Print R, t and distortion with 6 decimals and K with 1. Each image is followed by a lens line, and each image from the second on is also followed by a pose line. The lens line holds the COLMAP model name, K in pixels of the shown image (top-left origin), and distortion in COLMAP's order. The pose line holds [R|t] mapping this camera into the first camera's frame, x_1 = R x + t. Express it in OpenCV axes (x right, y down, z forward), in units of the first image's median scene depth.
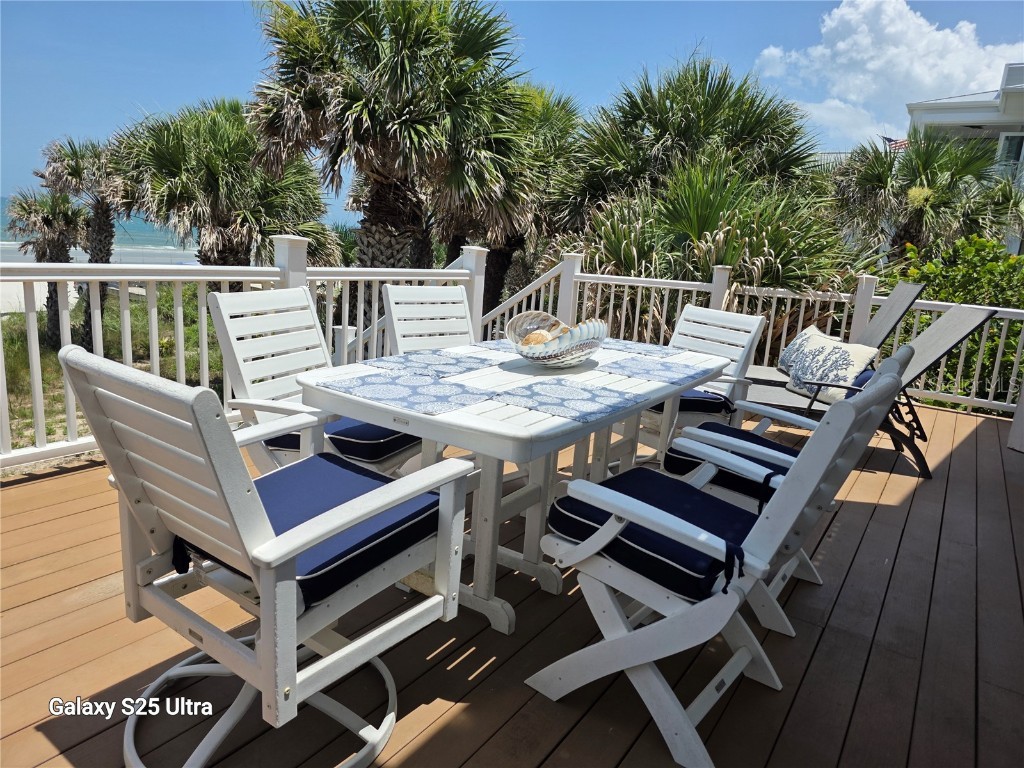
lens RADIAL K [[675.2, 0, 514.2], [0, 675.2, 390.0], [0, 0, 1]] dist [0.044648, -0.033696]
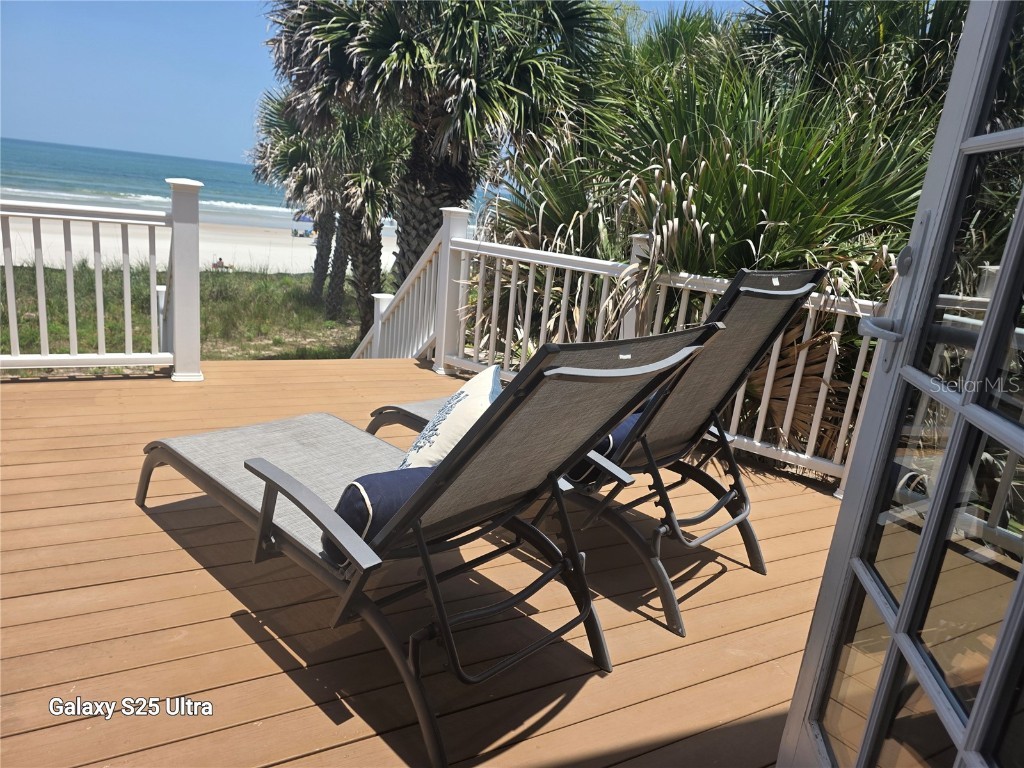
lens RADIAL K [[688.3, 0, 512.4], [0, 688.3, 393.8], [0, 0, 1]] dist [0.047016, -0.039317]
pose [[0.883731, 0.142910, -0.445641, 0.432491], [-0.134860, 0.989607, 0.049916, -0.056567], [0.448143, 0.015987, 0.893819, 0.379565]]
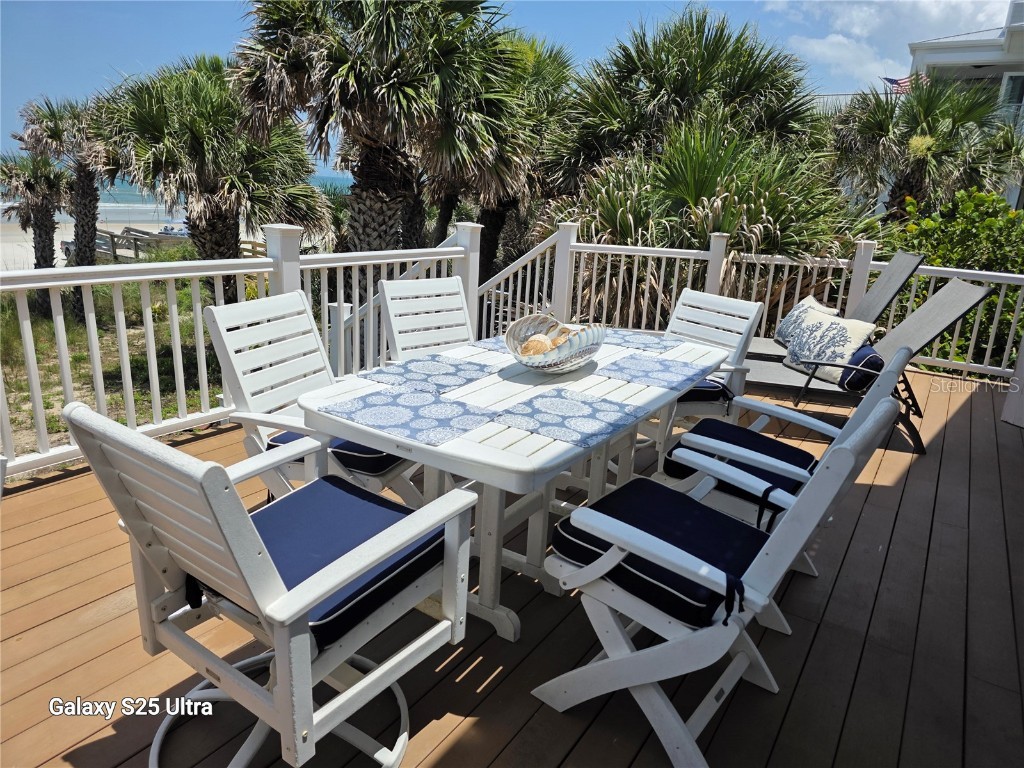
lens RADIAL K [[675.2, 0, 514.2], [0, 675.2, 390.0], [0, 0, 1]] dist [0.044648, -0.033696]
pose [[0.999766, -0.021193, 0.004440, -0.001446], [0.020827, 0.997289, 0.070581, -0.027766], [-0.005924, -0.070472, 0.997496, -0.000415]]
